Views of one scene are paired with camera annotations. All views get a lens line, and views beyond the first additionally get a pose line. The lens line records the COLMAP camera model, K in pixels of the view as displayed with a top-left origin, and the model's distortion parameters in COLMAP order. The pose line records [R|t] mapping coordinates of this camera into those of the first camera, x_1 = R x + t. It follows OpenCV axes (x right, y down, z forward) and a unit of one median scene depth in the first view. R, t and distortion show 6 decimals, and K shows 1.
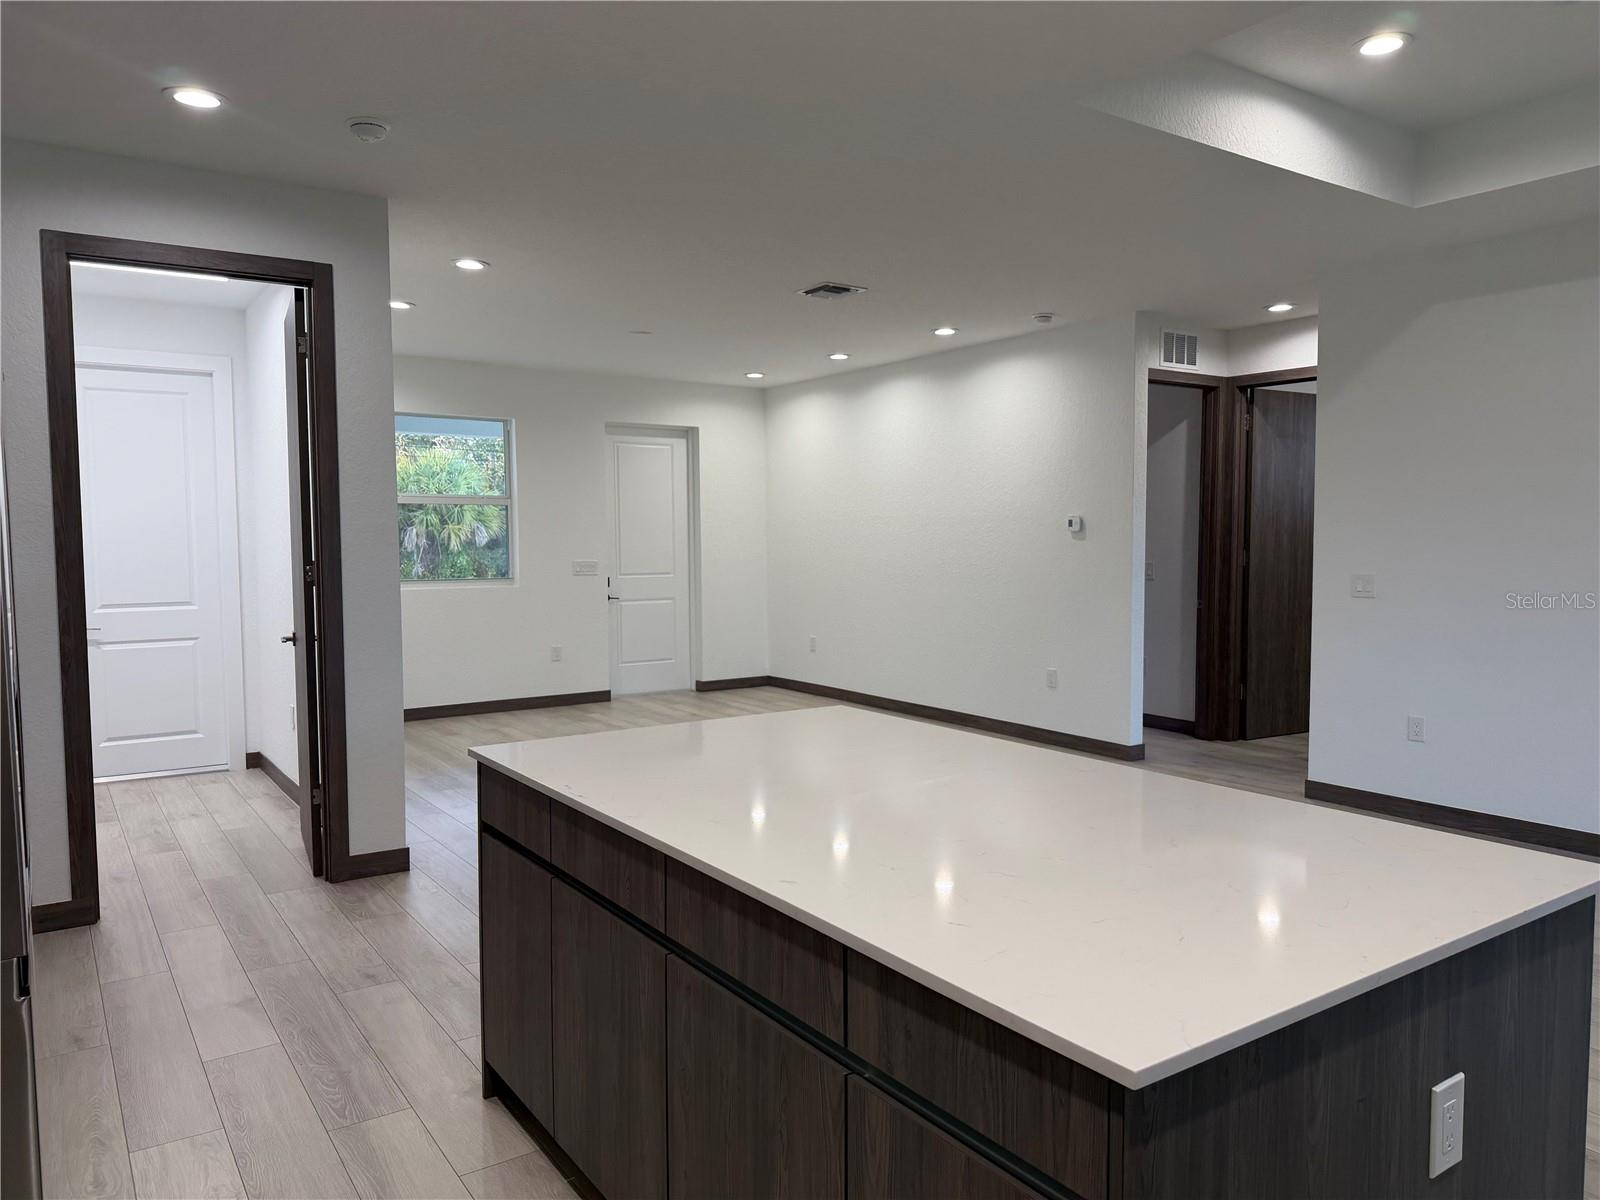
lens RADIAL K [[1119.2, 0, 793.5], [0, 1119.2, 612.5], [0, 0, 1]] dist [0.155234, -0.266405]
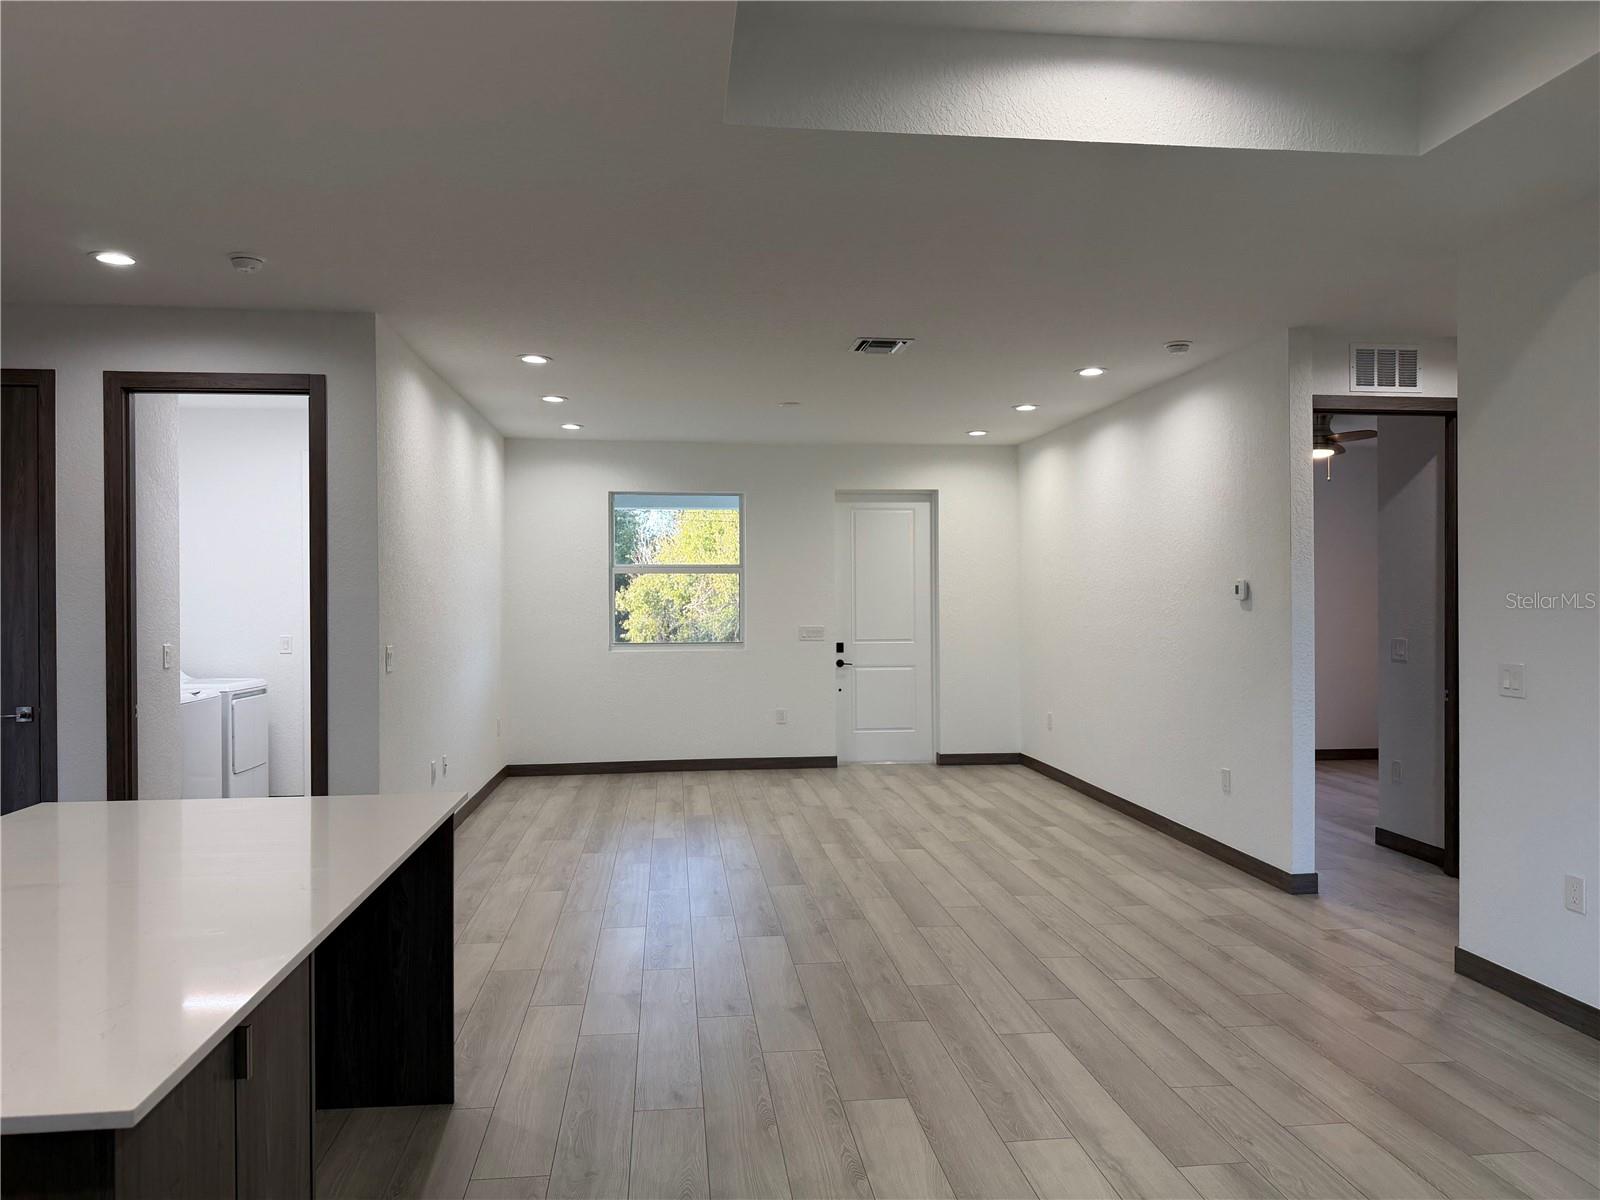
lens RADIAL K [[1119.2, 0, 793.5], [0, 1119.2, 612.5], [0, 0, 1]] dist [0.155234, -0.266405]
pose [[0.882590, 0.006871, -0.470094, 0.283696], [-0.032105, 0.998440, -0.045684, -0.012211], [0.469047, 0.055412, 0.881433, 0.104560]]
